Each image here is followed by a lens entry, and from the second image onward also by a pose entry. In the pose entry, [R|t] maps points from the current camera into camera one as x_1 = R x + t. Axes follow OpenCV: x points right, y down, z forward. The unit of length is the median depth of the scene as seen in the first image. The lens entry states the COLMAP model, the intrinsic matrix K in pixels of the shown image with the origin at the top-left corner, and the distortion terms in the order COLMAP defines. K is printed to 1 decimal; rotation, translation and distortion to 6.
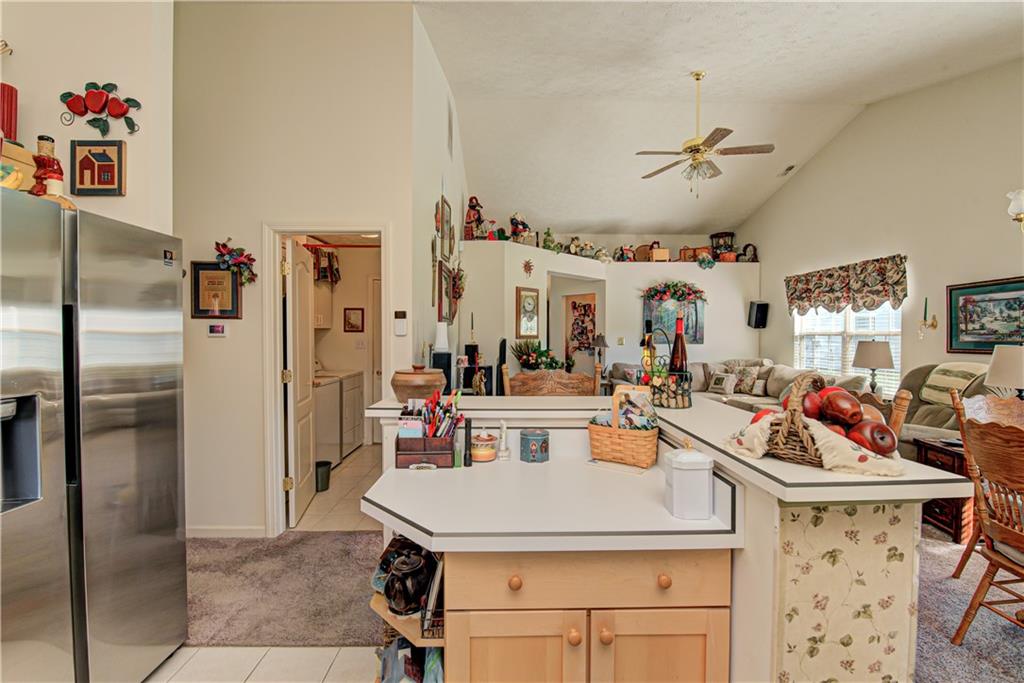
lens RADIAL K [[443.5, 0, 516.4], [0, 443.5, 339.8], [0, 0, 1]] dist [-0.003038, -0.008980]
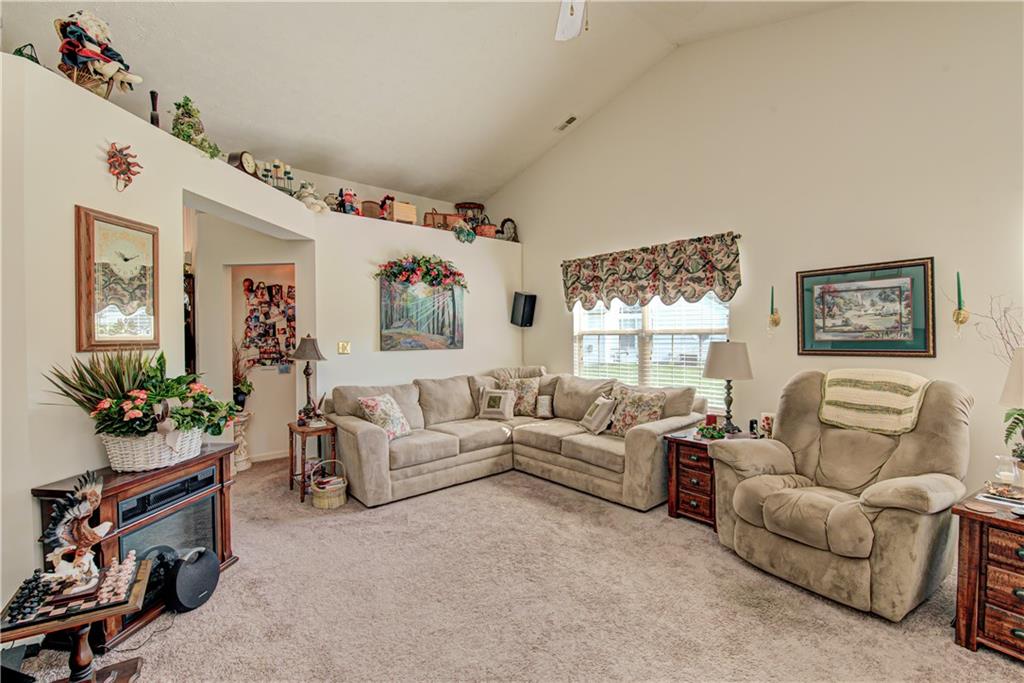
lens RADIAL K [[443.5, 0, 516.7], [0, 443.5, 340.0], [0, 0, 1]] dist [-0.003038, -0.008980]
pose [[0.769919, -0.015489, 0.637953, 0.045223], [0.017171, 0.999846, 0.003553, -0.006843], [-0.637910, 0.008218, 0.770067, 0.487211]]
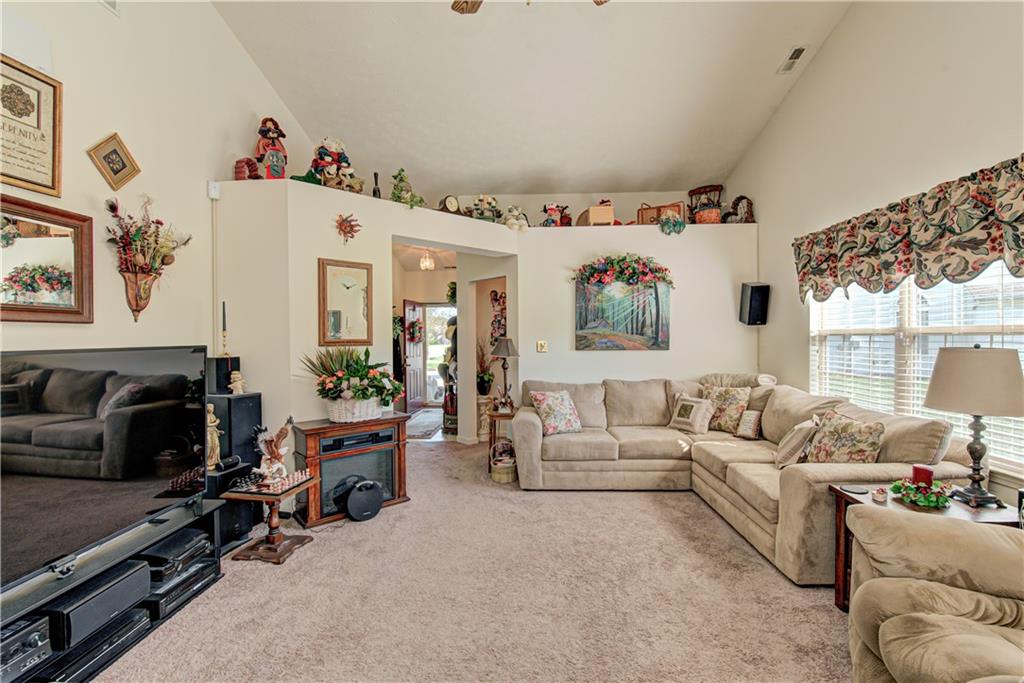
lens RADIAL K [[443.5, 0, 517.3], [0, 443.5, 340.1], [0, 0, 1]] dist [-0.003038, -0.008980]
pose [[0.998143, -0.009072, -0.060235, 0.290780], [0.008809, 0.999950, -0.004633, -0.005205], [0.060274, 0.004094, 0.998173, 0.409947]]
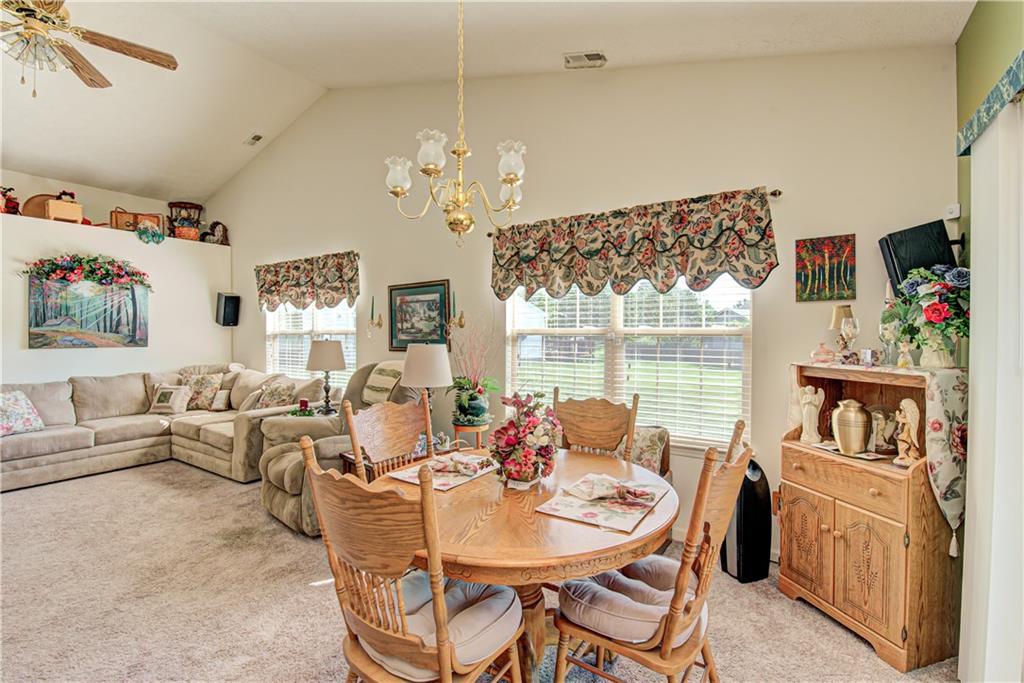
lens RADIAL K [[443.5, 0, 517.5], [0, 443.5, 339.7], [0, 0, 1]] dist [-0.003038, -0.008980]
pose [[0.562022, -0.013553, 0.827011, 0.202793], [0.011763, 0.999896, 0.008393, -0.001458], [-0.827039, 0.005011, 0.562122, 0.115676]]
